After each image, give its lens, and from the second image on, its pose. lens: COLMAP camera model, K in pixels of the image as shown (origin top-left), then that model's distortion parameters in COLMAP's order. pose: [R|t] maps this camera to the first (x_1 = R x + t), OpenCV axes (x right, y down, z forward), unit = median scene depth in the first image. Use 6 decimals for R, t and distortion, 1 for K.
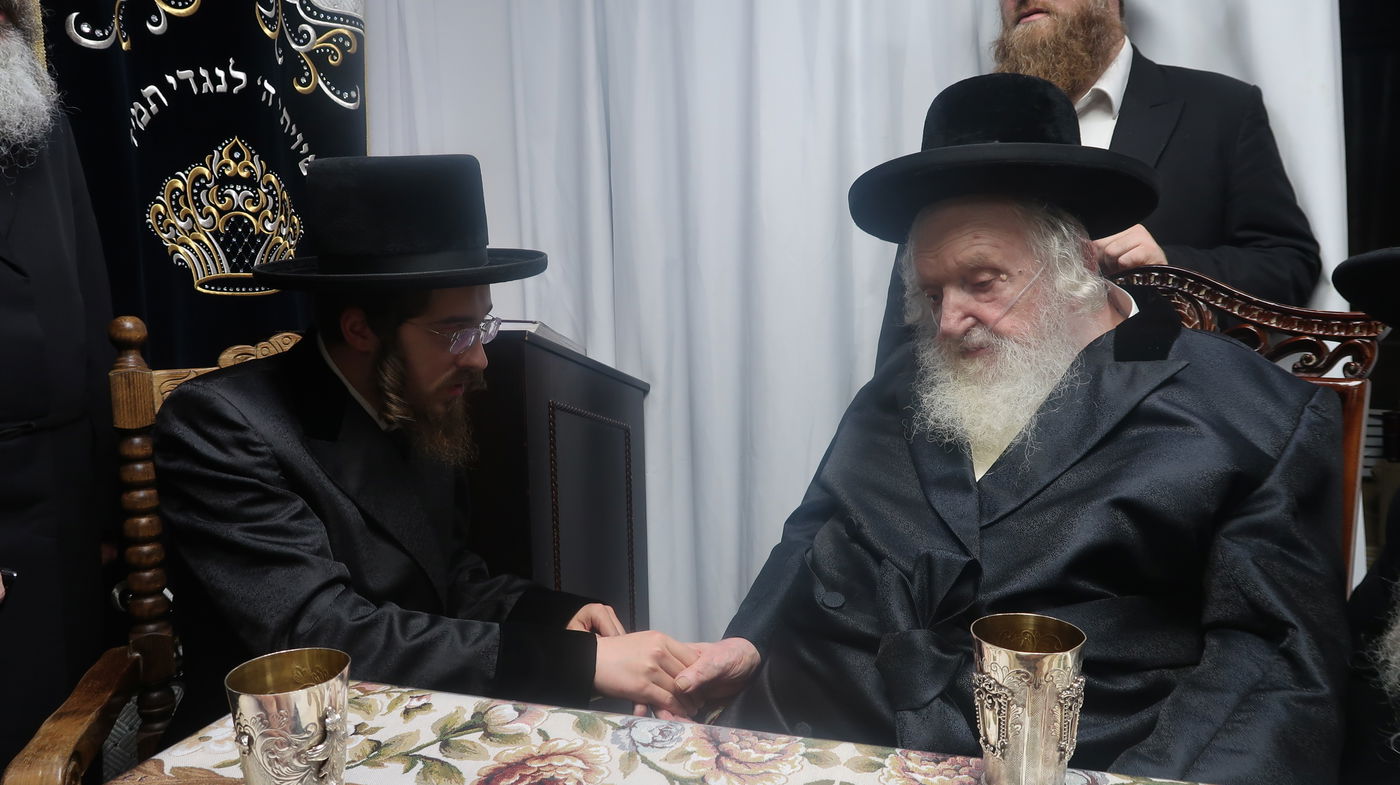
lens RADIAL K [[1008.0, 0, 698.1], [0, 1008.0, 387.4], [0, 0, 1]] dist [-0.037509, 0.029968]
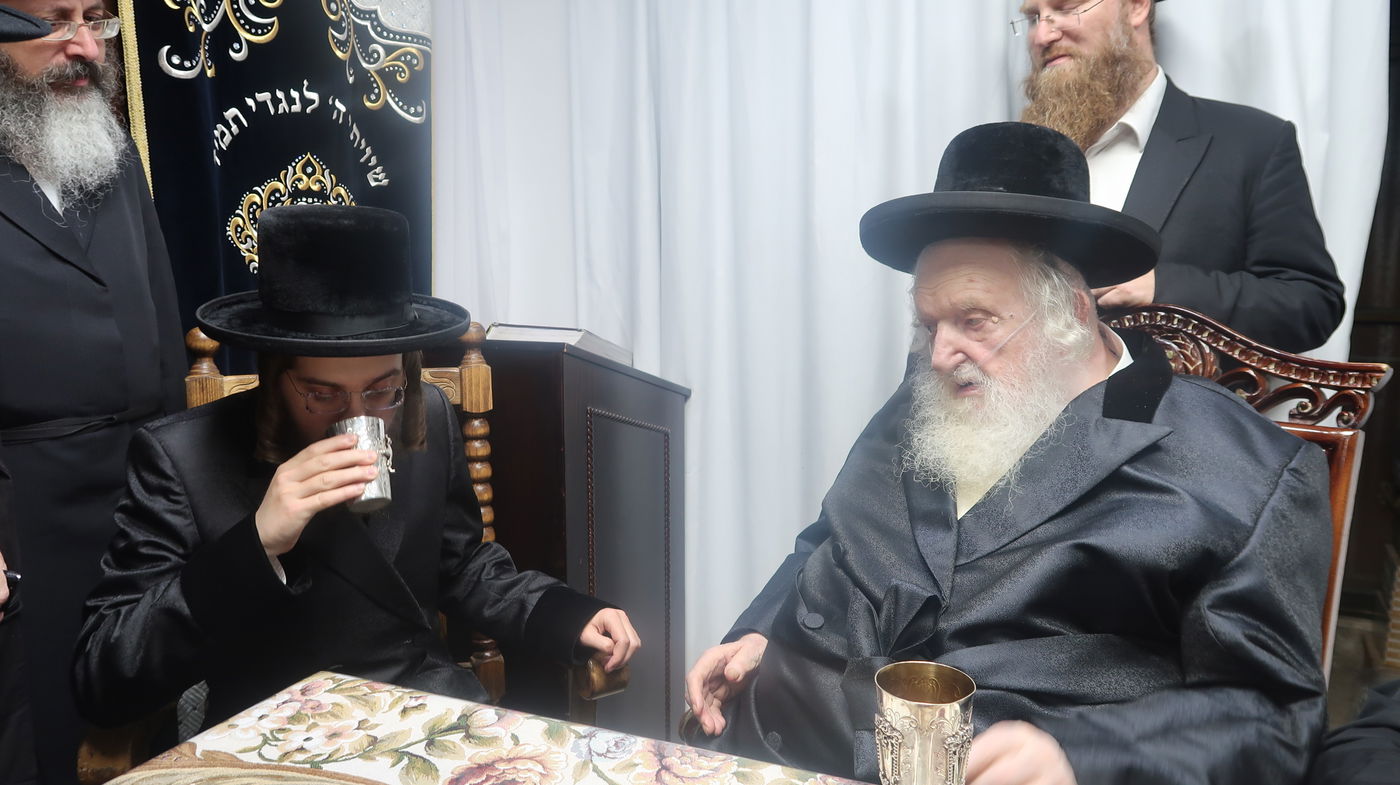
lens RADIAL K [[1008.0, 0, 691.9], [0, 1008.0, 393.2], [0, 0, 1]] dist [-0.037509, 0.029968]
pose [[0.995613, 0.031333, -0.088160, 0.055404], [-0.029025, 0.999205, 0.027338, -0.035524], [0.088947, -0.024659, 0.995731, -0.047125]]
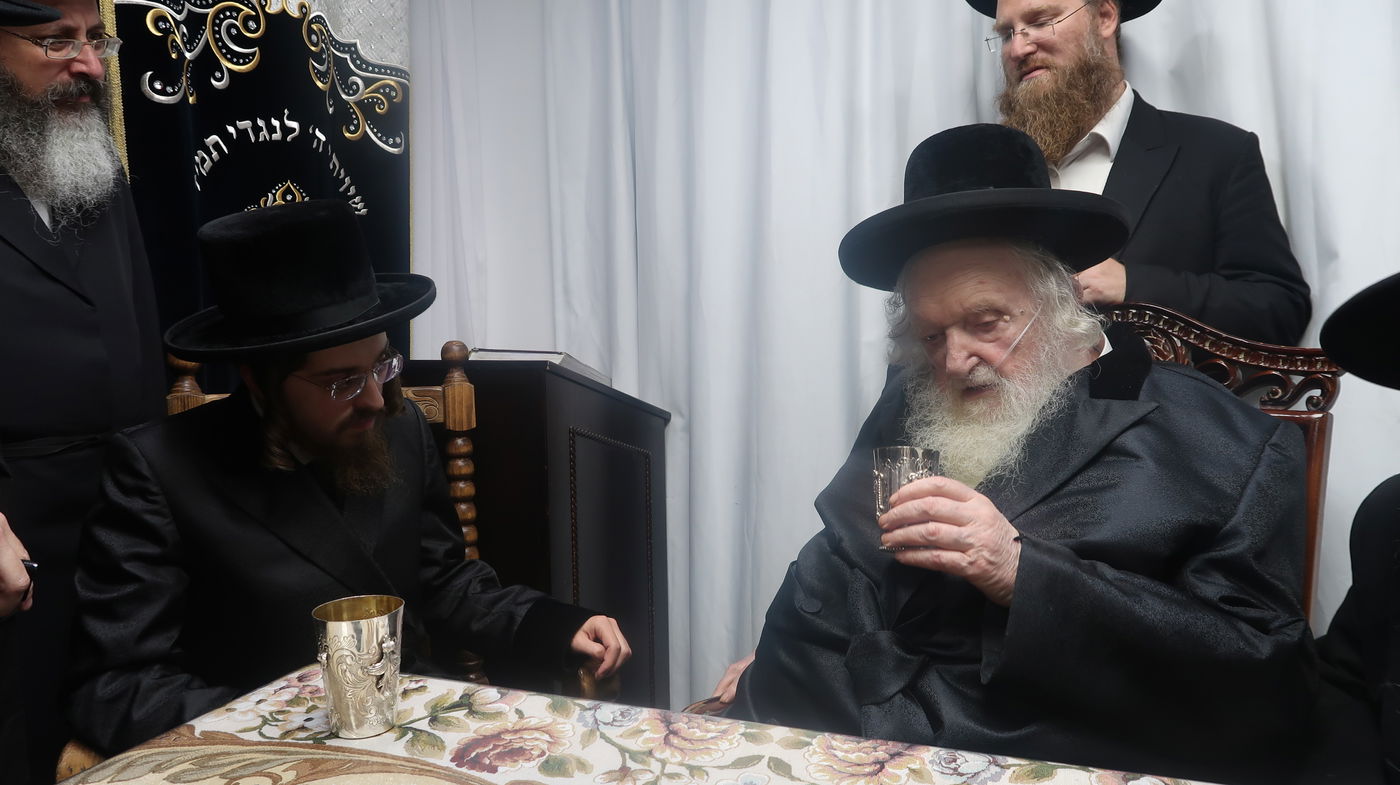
lens RADIAL K [[1008.0, 0, 694.0], [0, 1008.0, 387.1], [0, 0, 1]] dist [-0.037509, 0.029968]
pose [[0.998388, 0.008358, -0.056143, 0.042642], [-0.010173, 0.999432, -0.032129, 0.004008], [0.055843, 0.032649, 0.997906, -0.056754]]
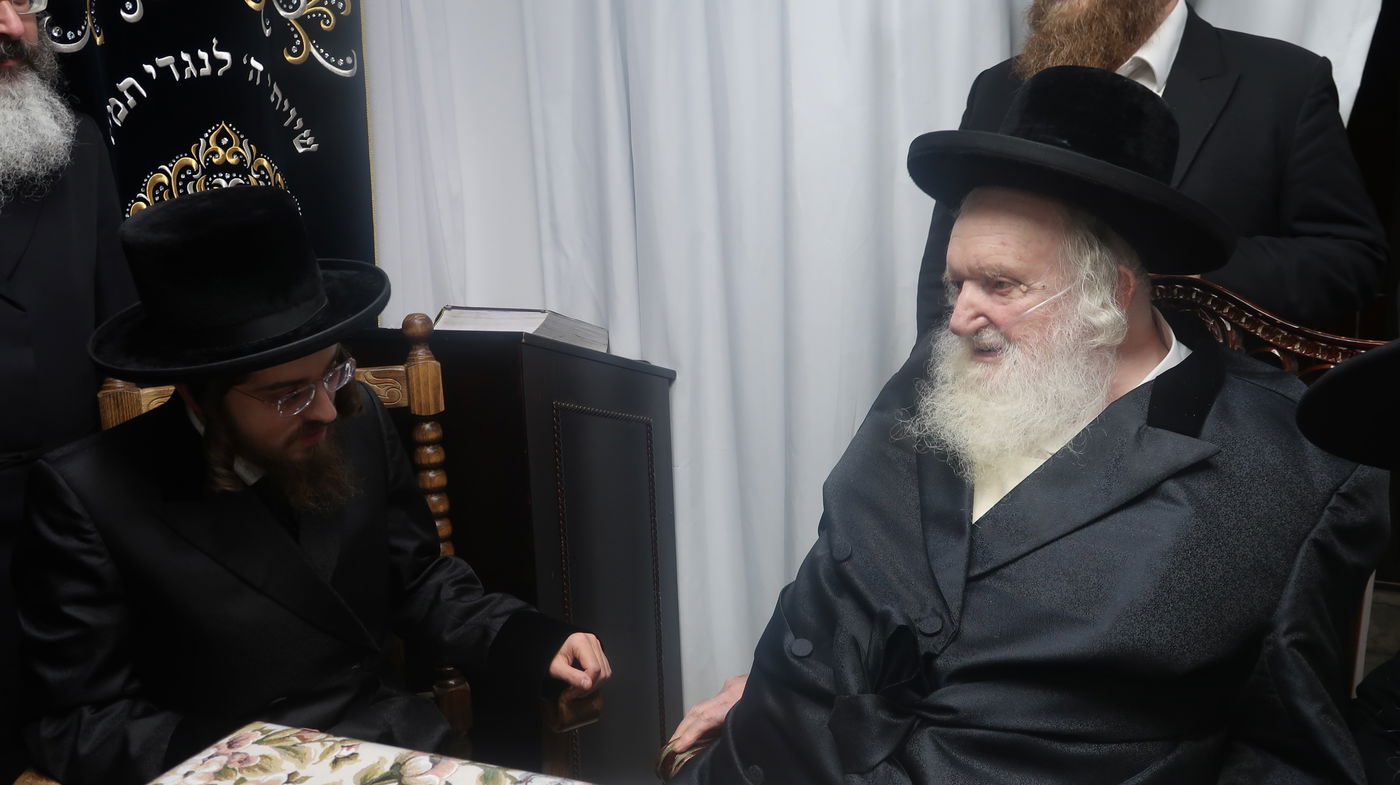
lens RADIAL K [[1218.7, 0, 687.4], [0, 1218.7, 385.2], [0, 0, 1]] dist [0.069201, -0.118494]
pose [[0.993676, -0.002160, -0.112262, 0.107479], [0.009063, 0.998096, 0.061017, -0.073669], [0.111917, -0.061648, 0.991803, -0.120731]]
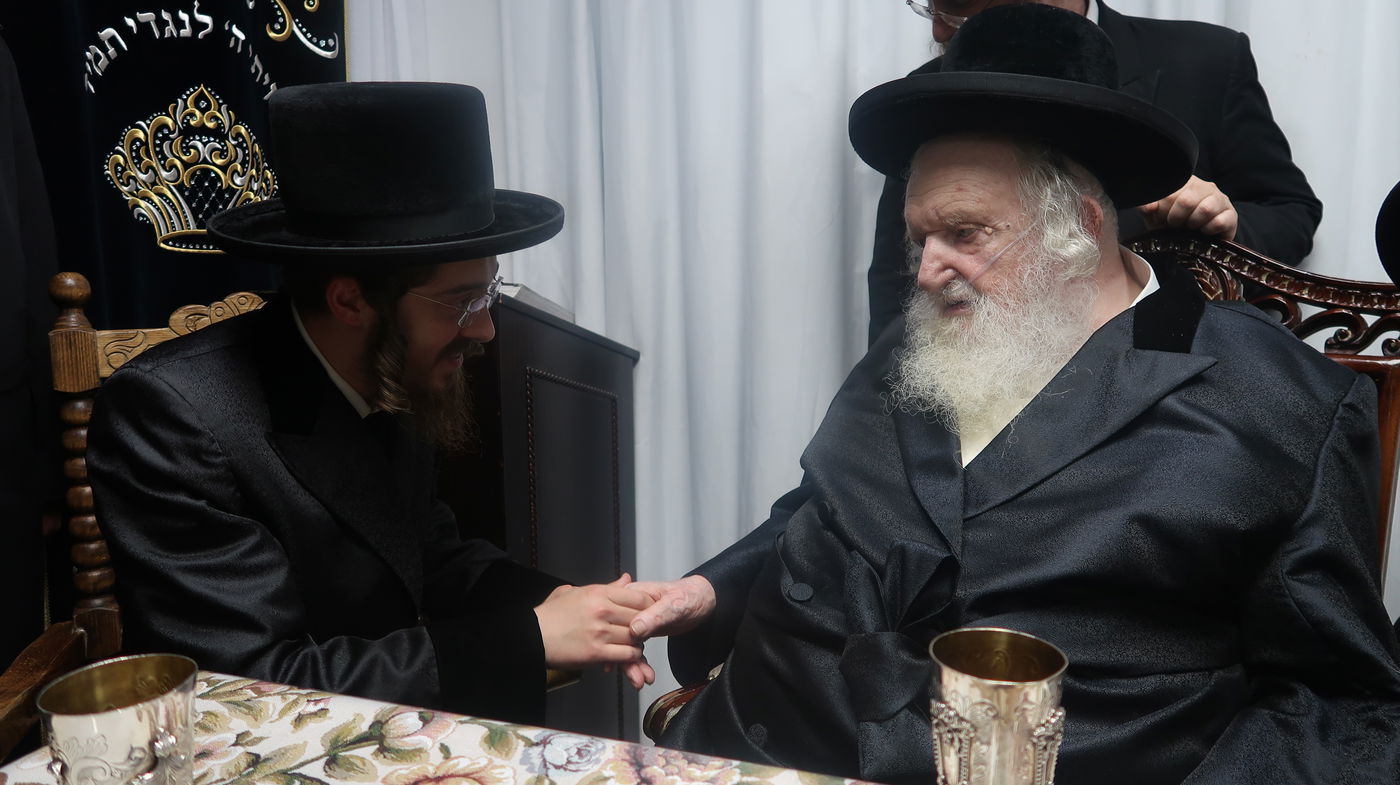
lens RADIAL K [[1008.0, 0, 695.9], [0, 1008.0, 391.3], [0, 0, 1]] dist [-0.037509, 0.029968]
pose [[0.999664, 0.014444, -0.021526, 0.032064], [-0.013673, 0.999274, 0.035562, -0.000587], [0.022024, -0.035255, 0.999136, 0.057907]]
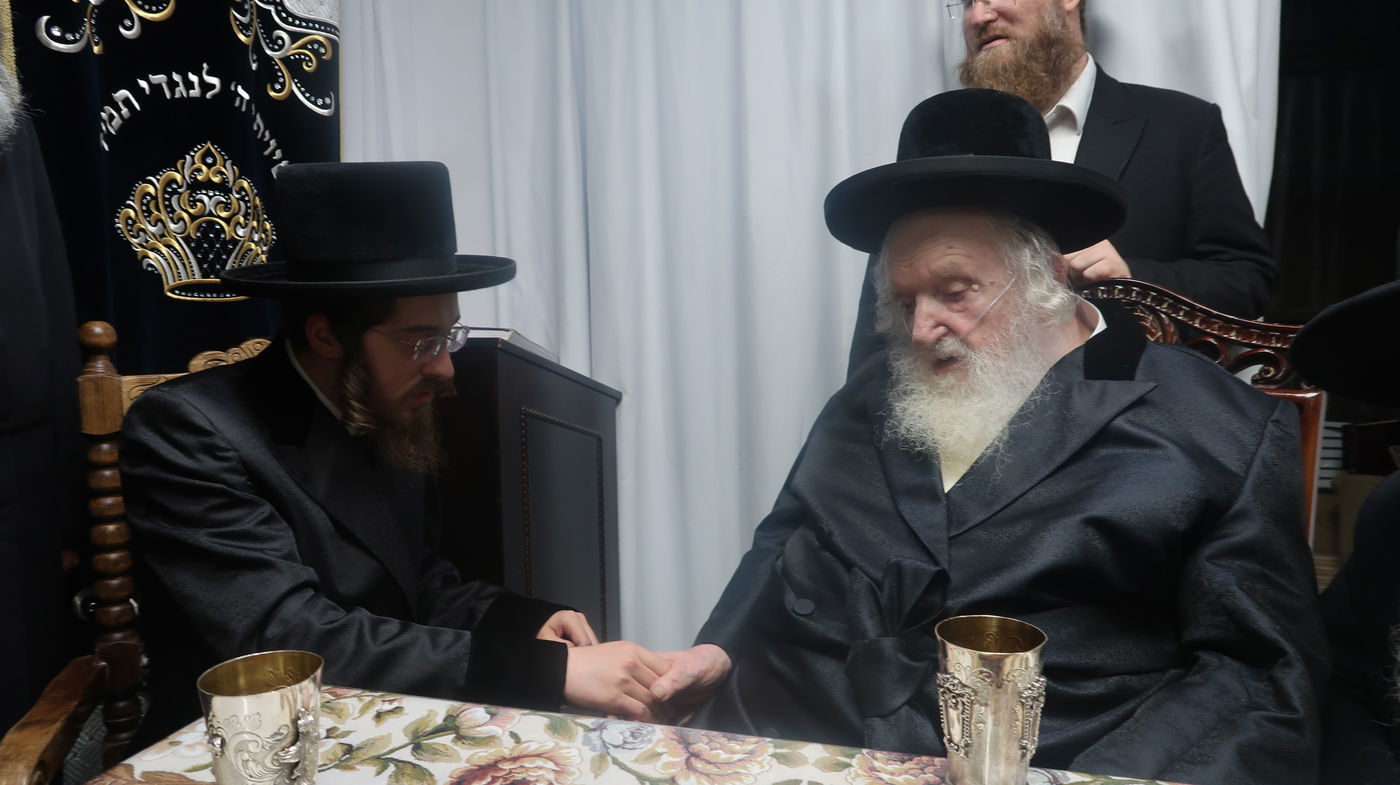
lens RADIAL K [[1008.0, 0, 700.6], [0, 1008.0, 387.5], [0, 0, 1]] dist [-0.037509, 0.029968]
pose [[0.999574, 0.005642, 0.028648, 0.000527], [-0.005344, 0.999931, -0.010465, 0.001718], [-0.028705, 0.010308, 0.999535, -0.006792]]
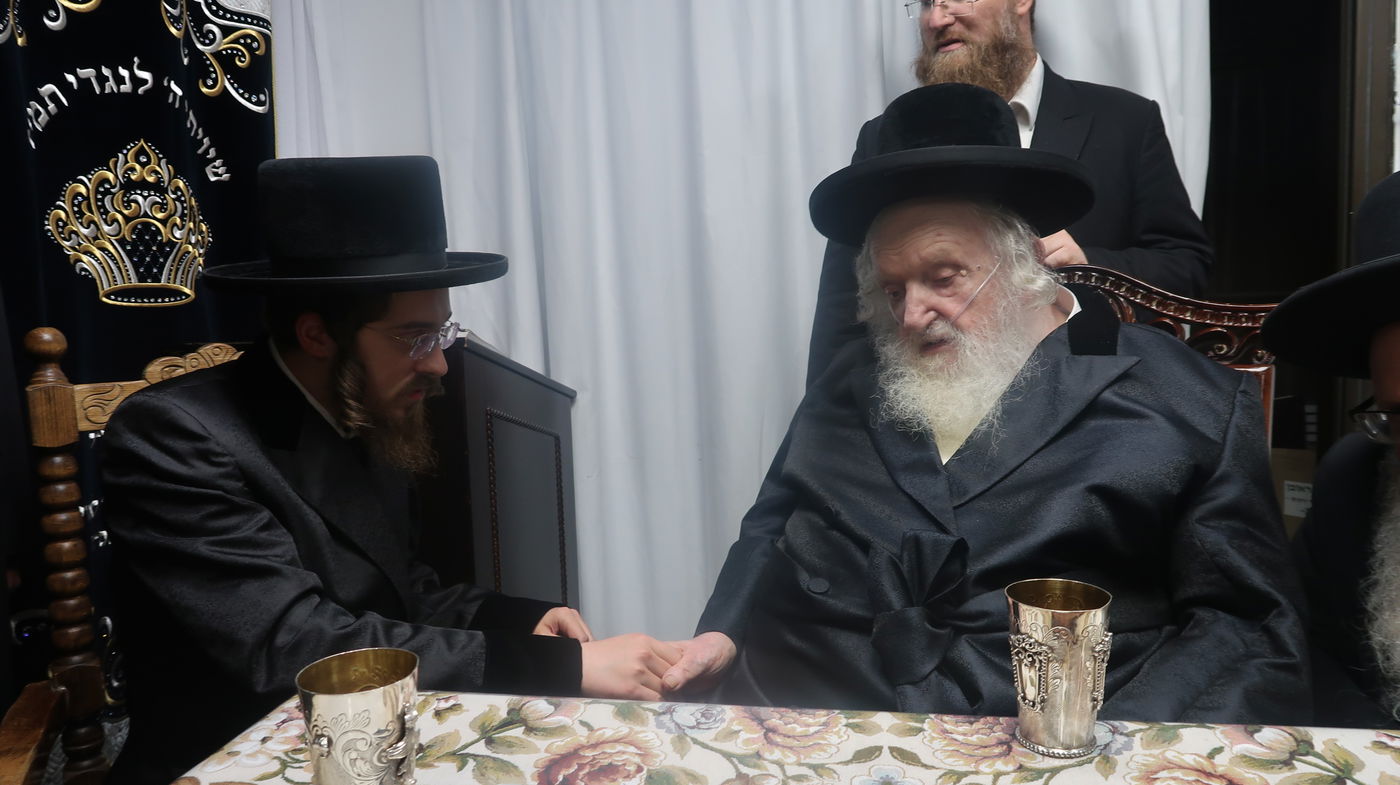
lens RADIAL K [[1008.0, 0, 708.4], [0, 1008.0, 385.3], [0, 0, 1]] dist [-0.037509, 0.029968]
pose [[0.990646, -0.023051, 0.134497, -0.065199], [0.024900, 0.999617, -0.012083, 0.008014], [-0.134167, 0.015319, 0.990840, -0.008867]]
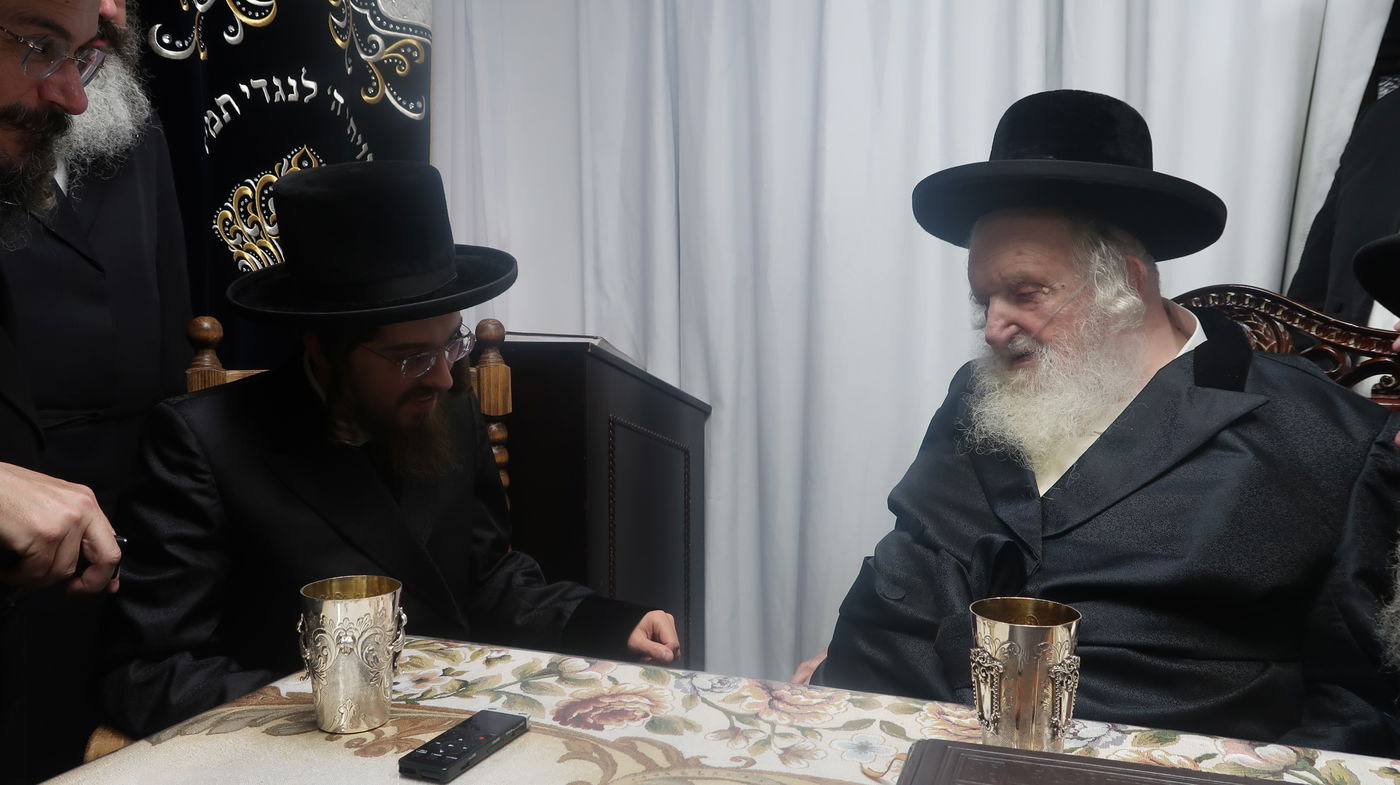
lens RADIAL K [[1134.8, 0, 696.1], [0, 1134.8, 381.8], [0, 0, 1]] dist [0.012137, -0.010345]
pose [[0.997956, 0.024112, -0.059174, 0.001229], [-0.026947, 0.998504, -0.047587, 0.030523], [0.057938, 0.049085, 0.997113, -0.104535]]
